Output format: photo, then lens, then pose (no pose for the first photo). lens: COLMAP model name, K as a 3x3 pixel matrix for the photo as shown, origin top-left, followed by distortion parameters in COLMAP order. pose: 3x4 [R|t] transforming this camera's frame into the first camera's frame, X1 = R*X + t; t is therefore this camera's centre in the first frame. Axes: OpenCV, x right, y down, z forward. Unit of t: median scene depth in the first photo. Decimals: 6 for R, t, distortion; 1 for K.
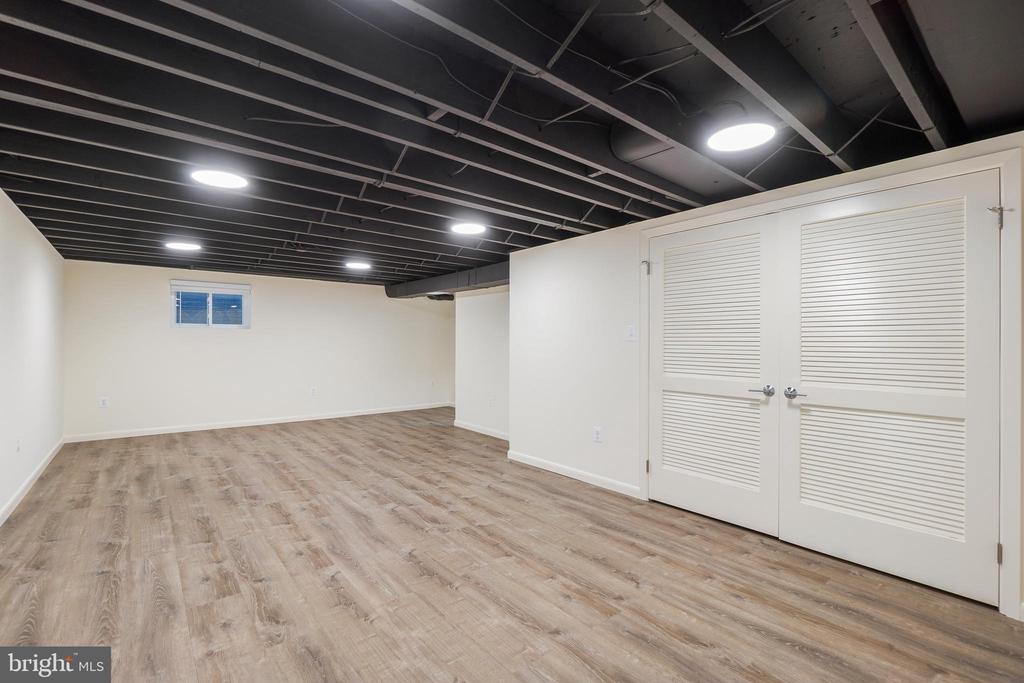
lens RADIAL K [[446.7, 0, 506.9], [0, 446.7, 341.5], [0, 0, 1]] dist [-0.000272, -0.001576]
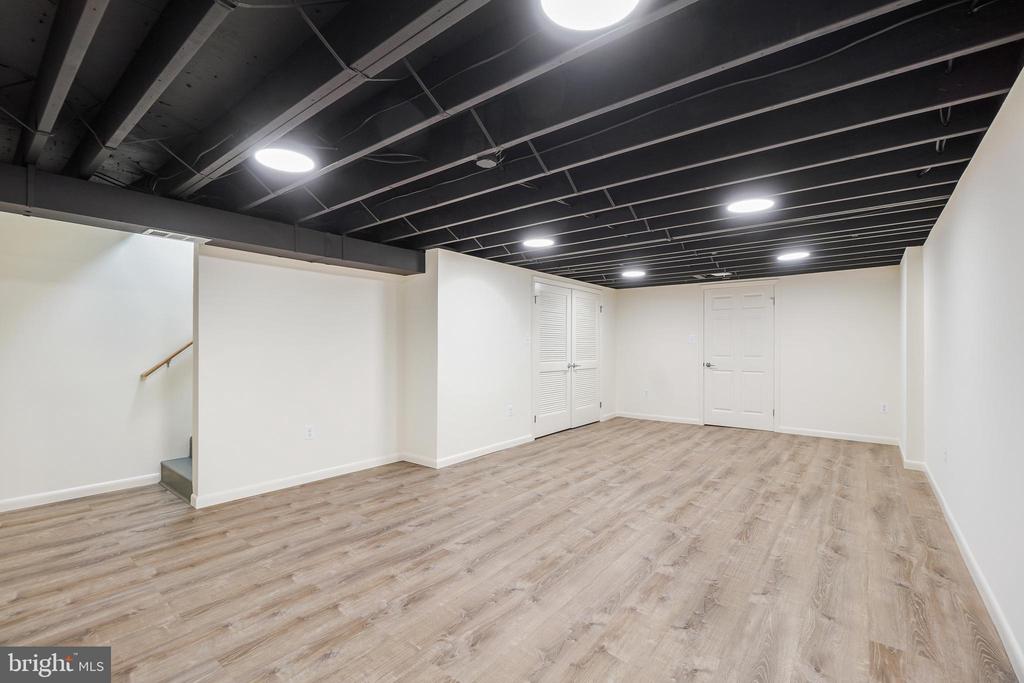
lens RADIAL K [[446.7, 0, 506.4], [0, 446.7, 345.0], [0, 0, 1]] dist [-0.000272, -0.001576]
pose [[-0.205477, -0.001844, 0.978660, -1.389973], [-0.007146, 0.999974, 0.000384, 0.003358], [-0.978636, -0.006915, -0.205485, 1.564535]]
